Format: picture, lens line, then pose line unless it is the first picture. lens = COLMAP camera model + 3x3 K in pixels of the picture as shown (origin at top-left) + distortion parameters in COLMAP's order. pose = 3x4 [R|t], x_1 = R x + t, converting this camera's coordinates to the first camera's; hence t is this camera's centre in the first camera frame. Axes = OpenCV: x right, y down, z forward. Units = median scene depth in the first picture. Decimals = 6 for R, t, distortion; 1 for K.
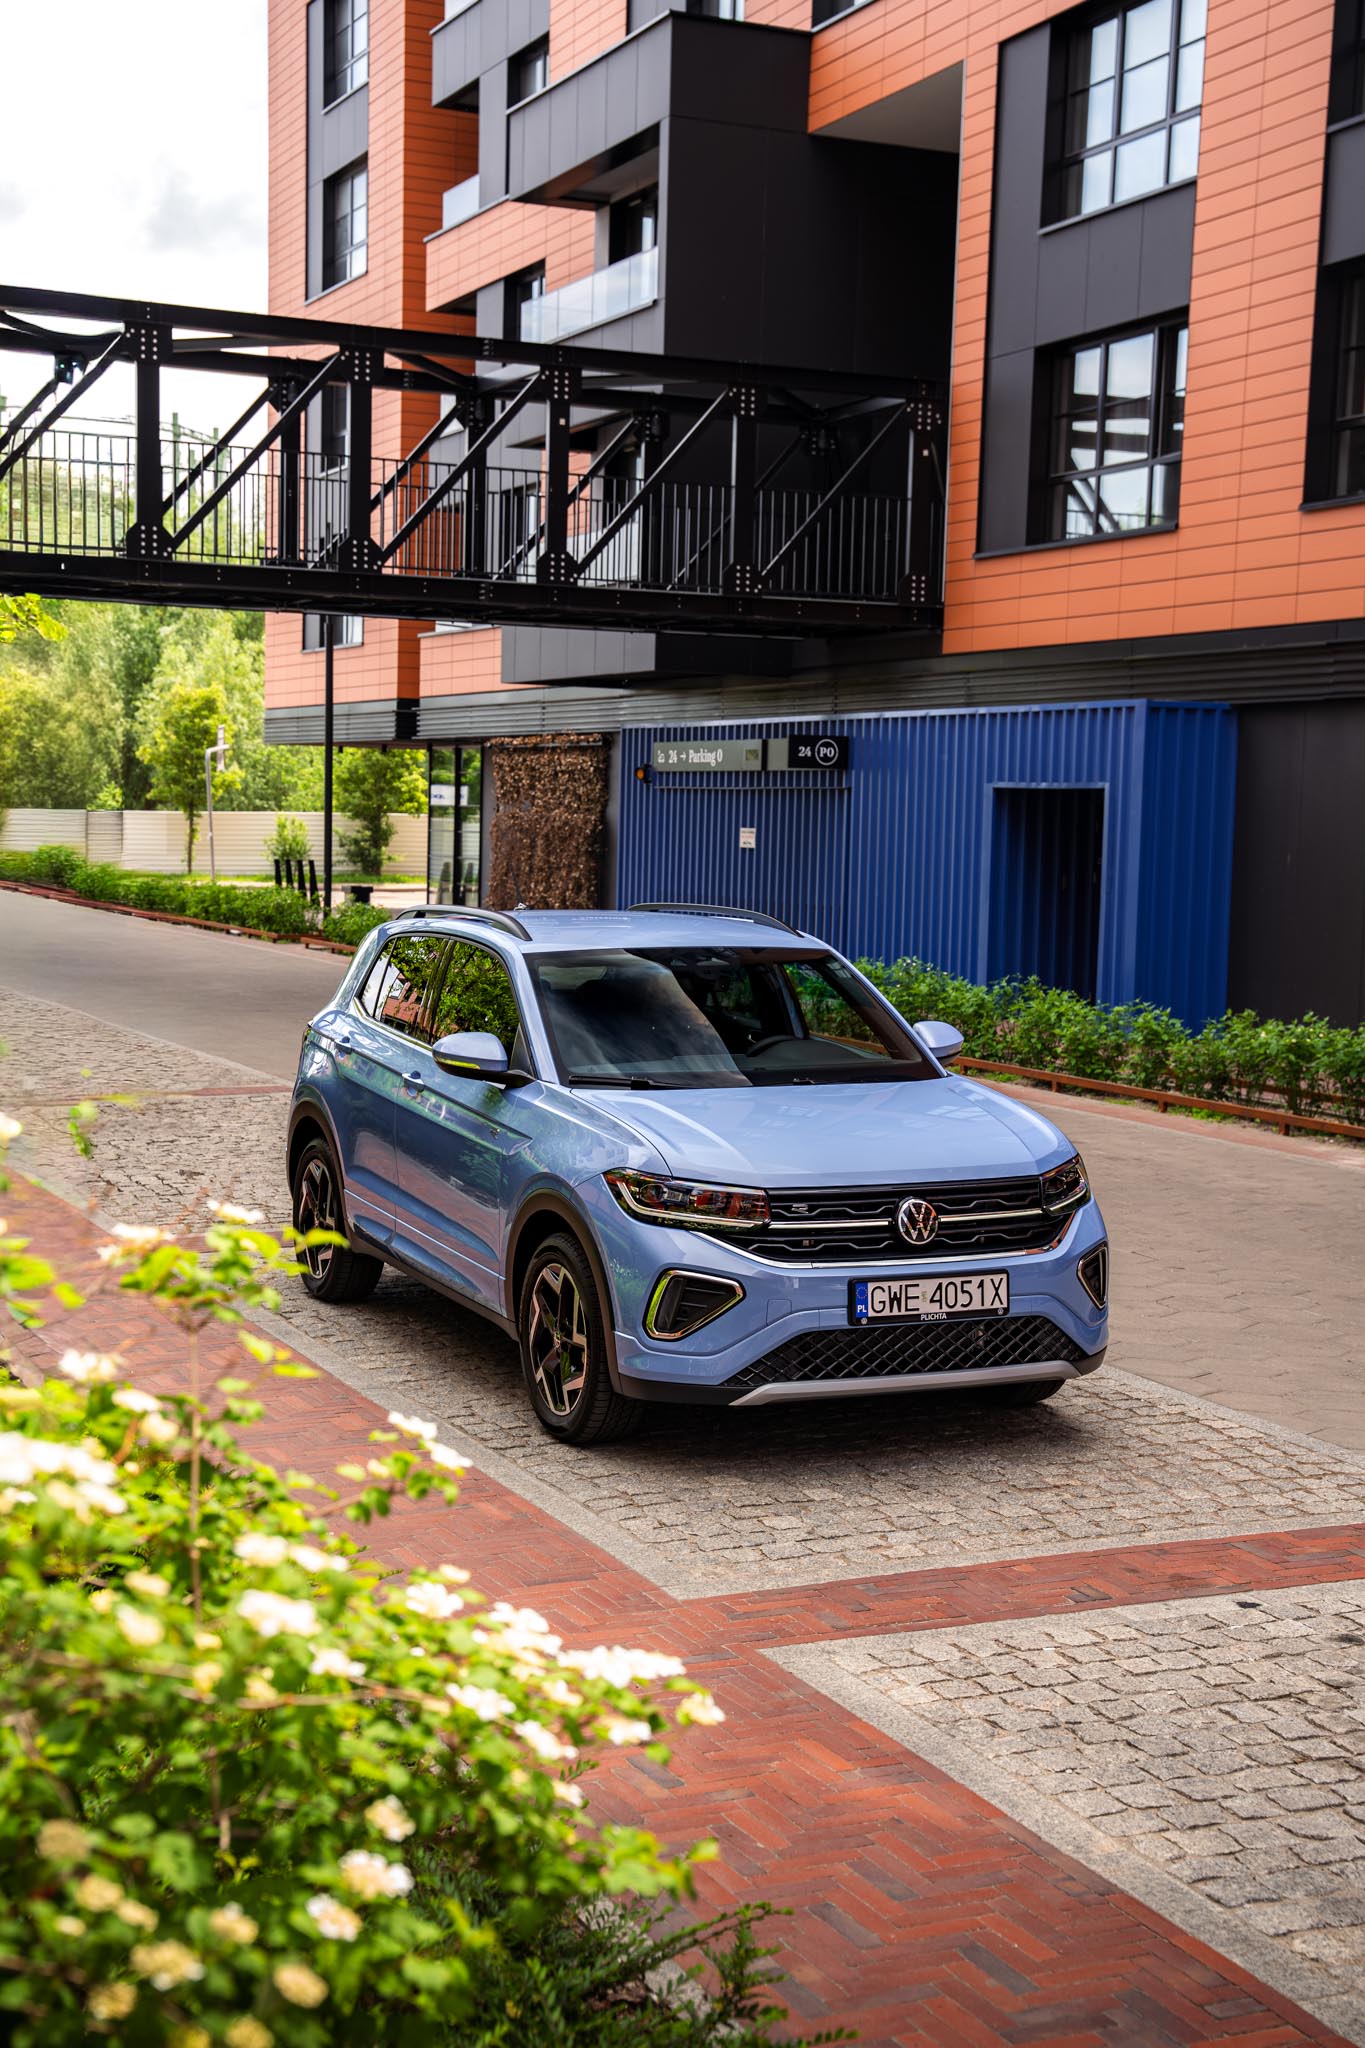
lens RADIAL K [[2692.7, 0, 643.5], [0, 2692.7, 1023.7], [0, 0, 1]] dist [0.154679, 0.026025]
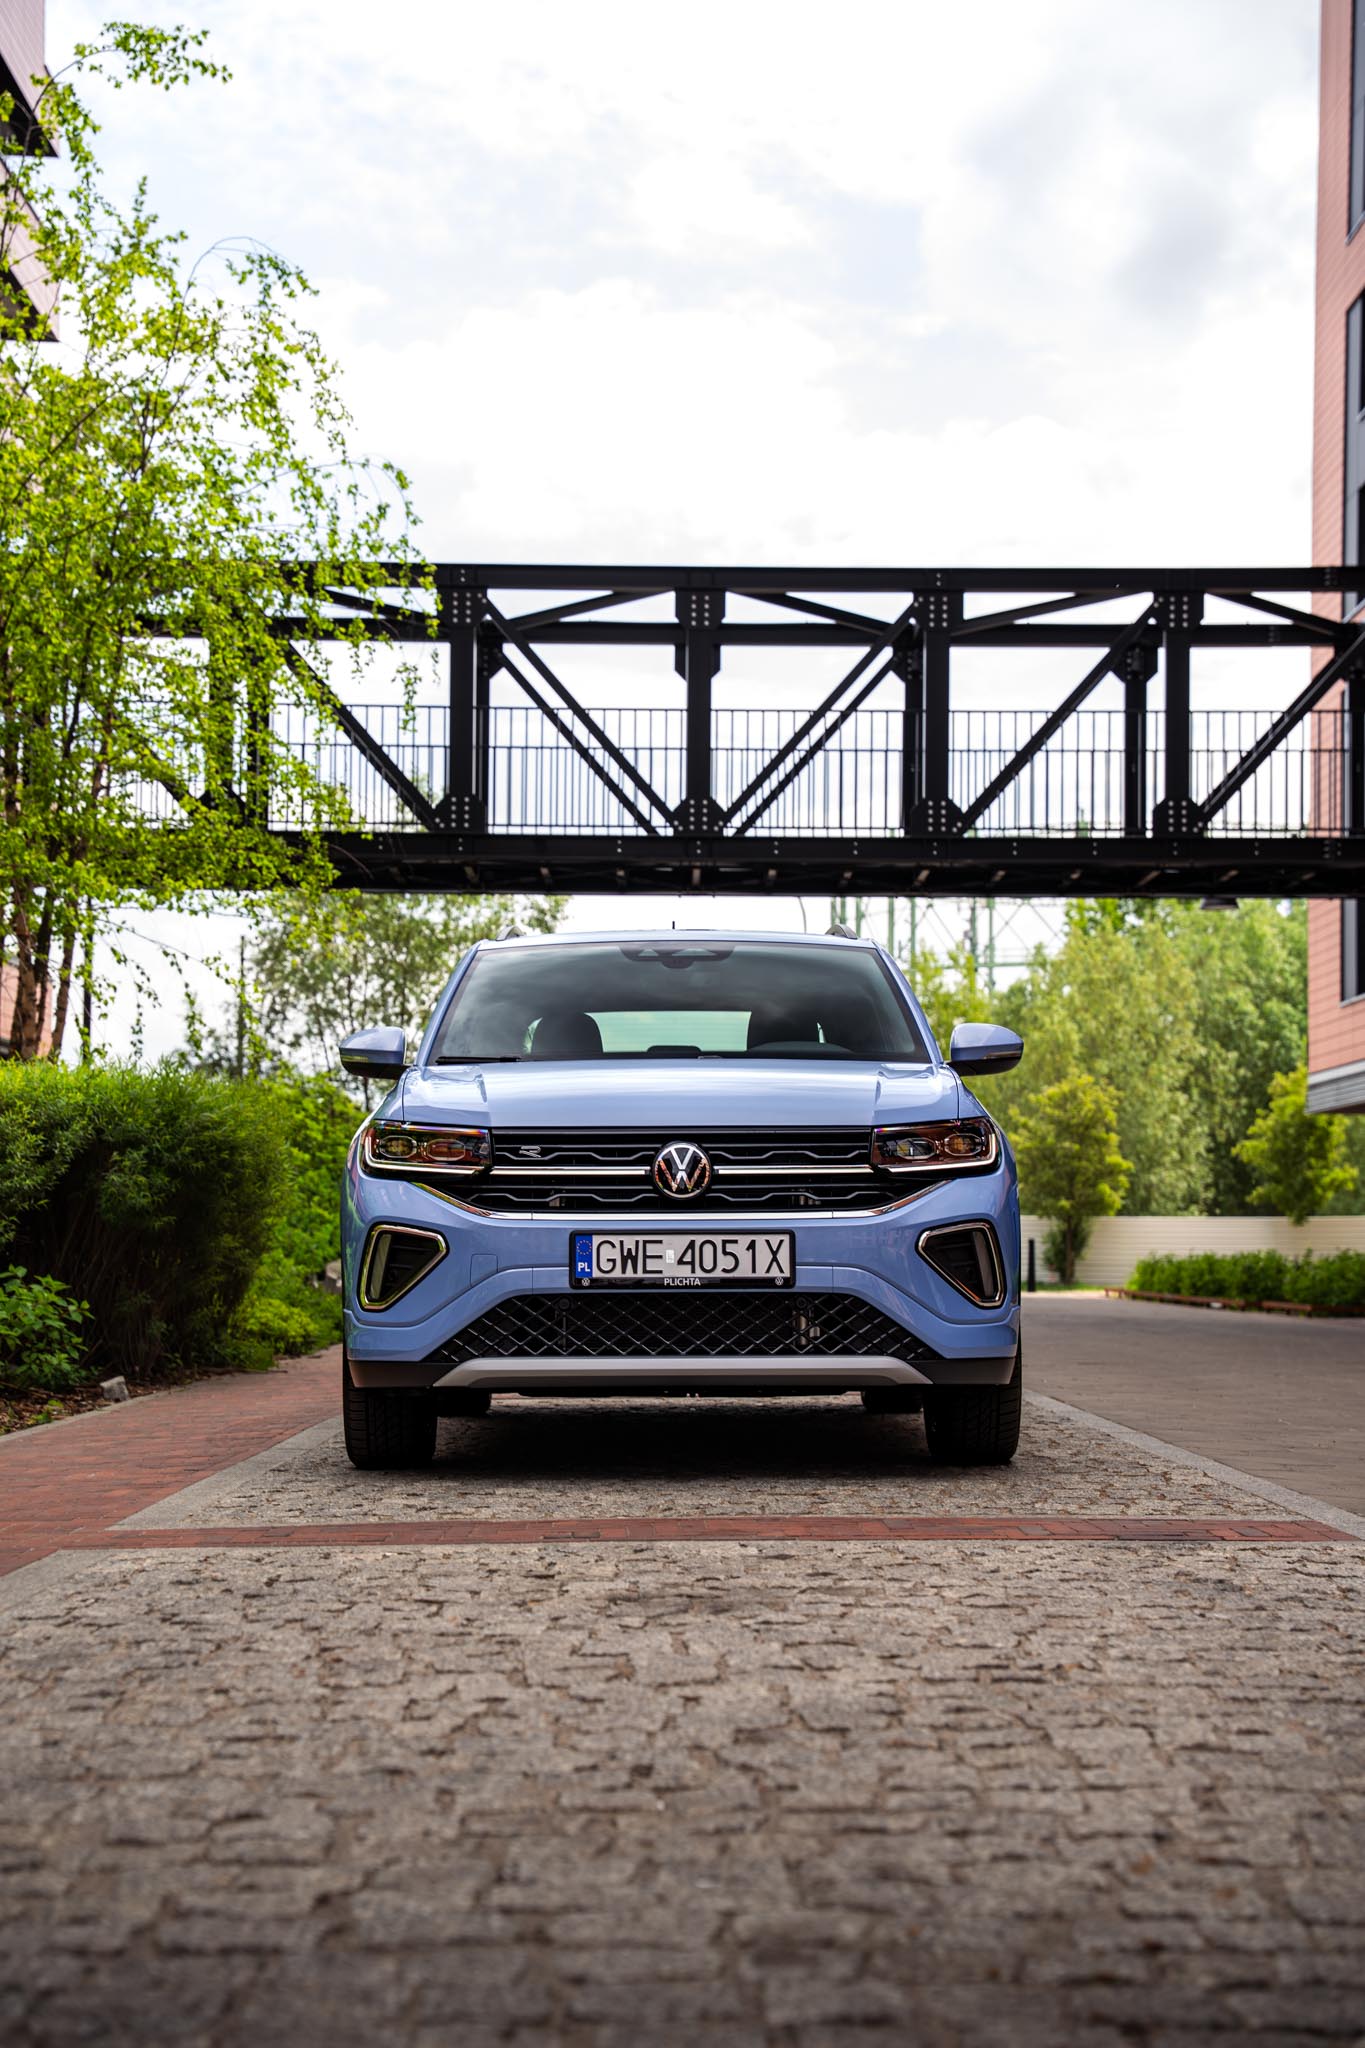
lens RADIAL K [[2983.9, 0, 681.5], [0, 2983.9, 1027.9], [0, 0, 1]] dist [0.244682, 0.015575]
pose [[0.918927, -0.045187, -0.391830, 0.131646], [-0.016013, 0.988323, -0.151531, 0.048331], [0.394101, 0.145521, 0.907473, 0.052385]]
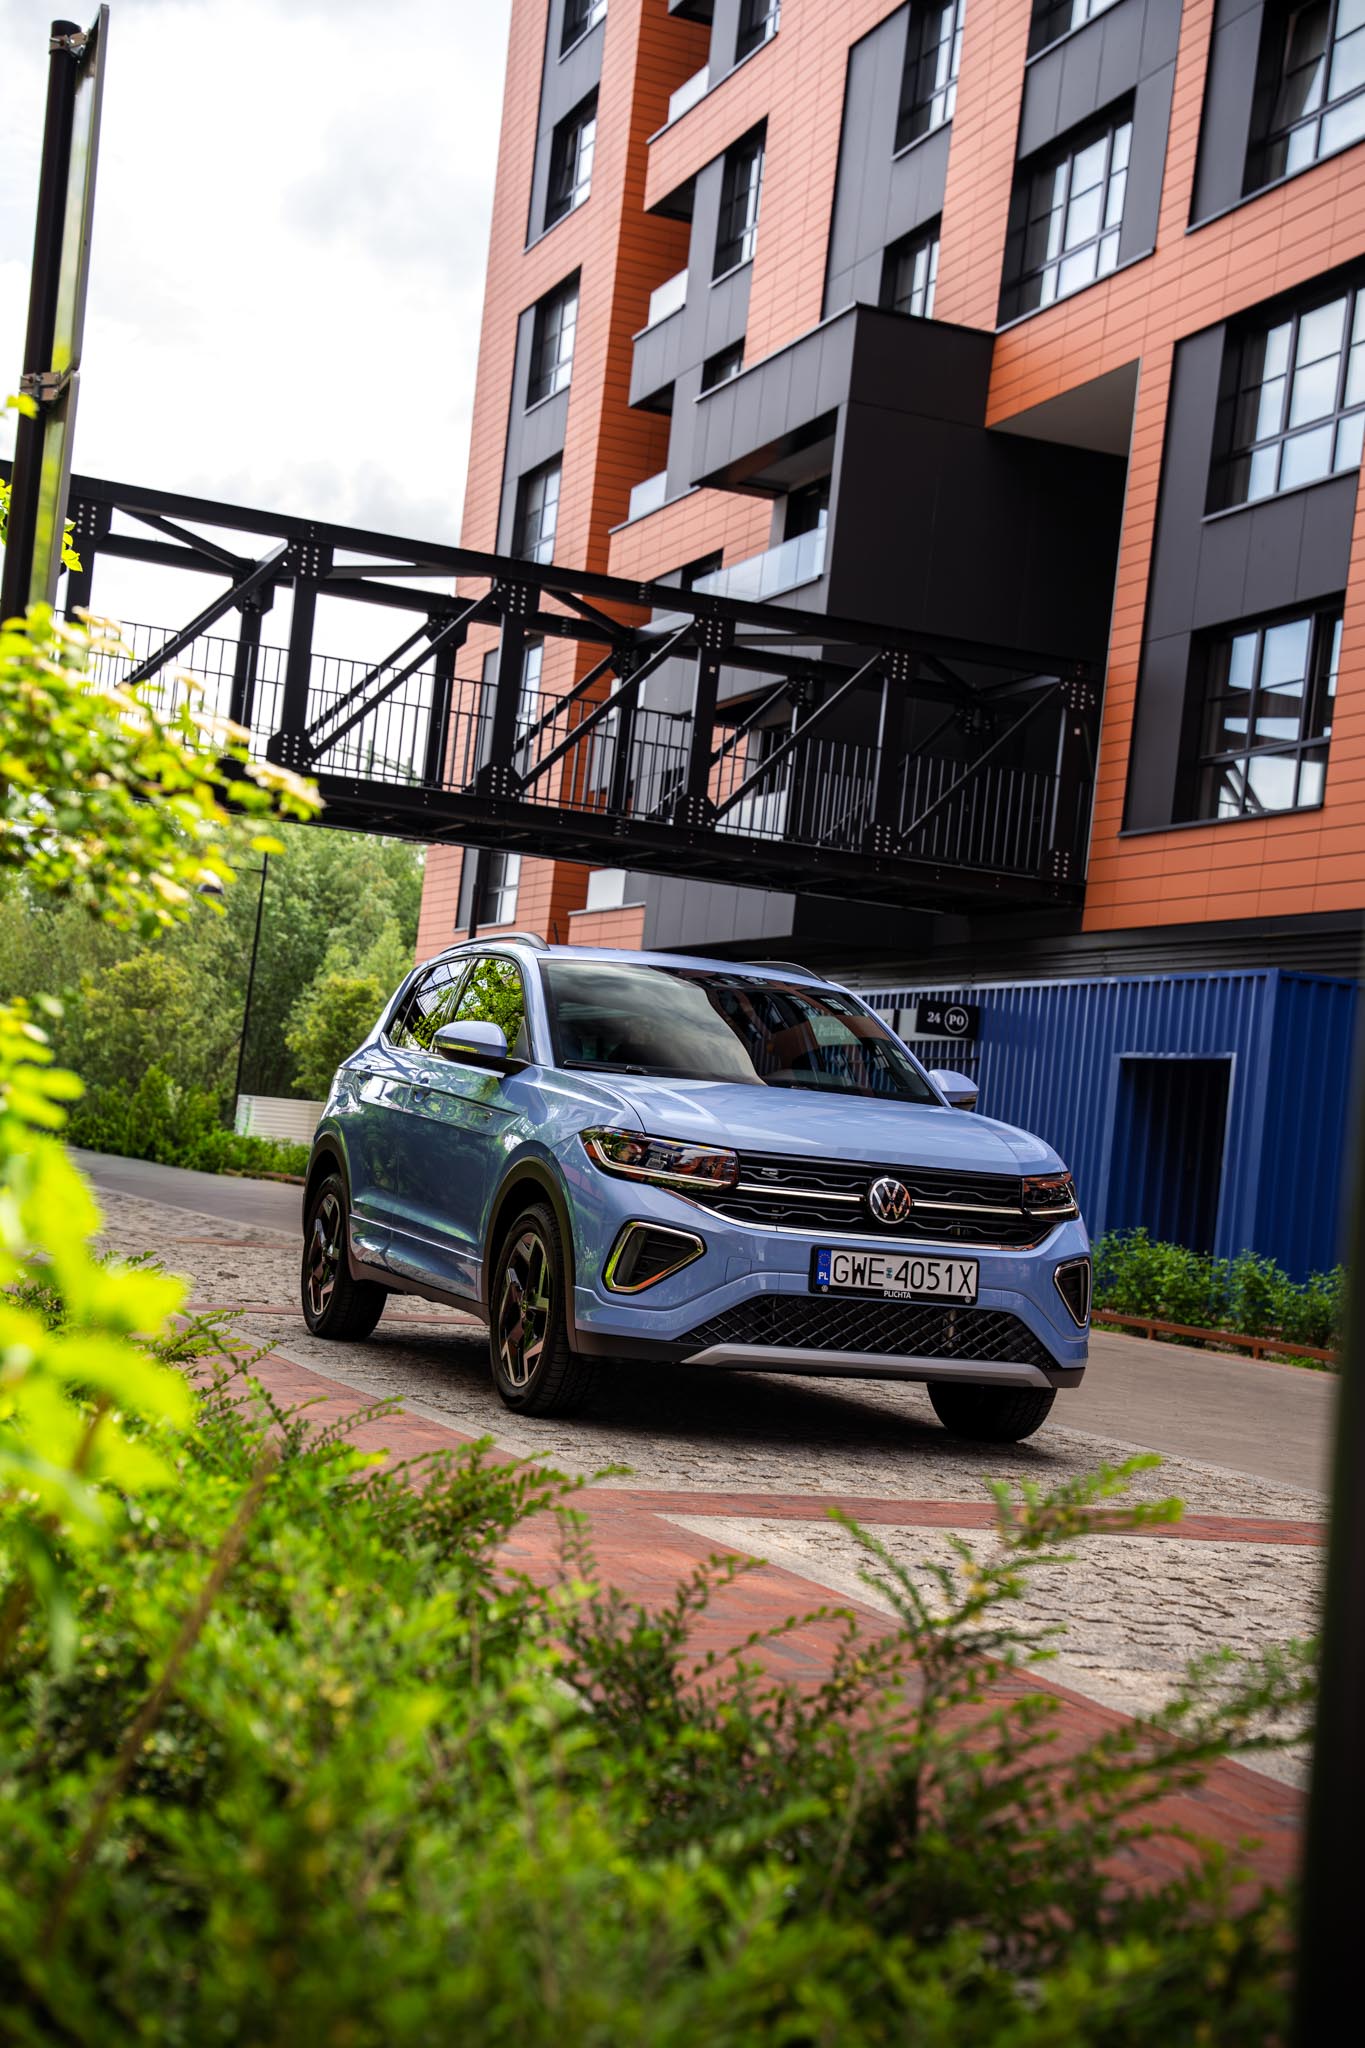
lens RADIAL K [[2779.2, 0, 682.5], [0, 2779.2, 1024.0], [0, 0, 1]] dist [0.237666, -0.065912]
pose [[0.995888, 0.076302, -0.048835, 0.020522], [-0.081973, 0.988481, -0.127224, 0.042093], [0.038565, 0.130705, 0.990671, -0.006262]]
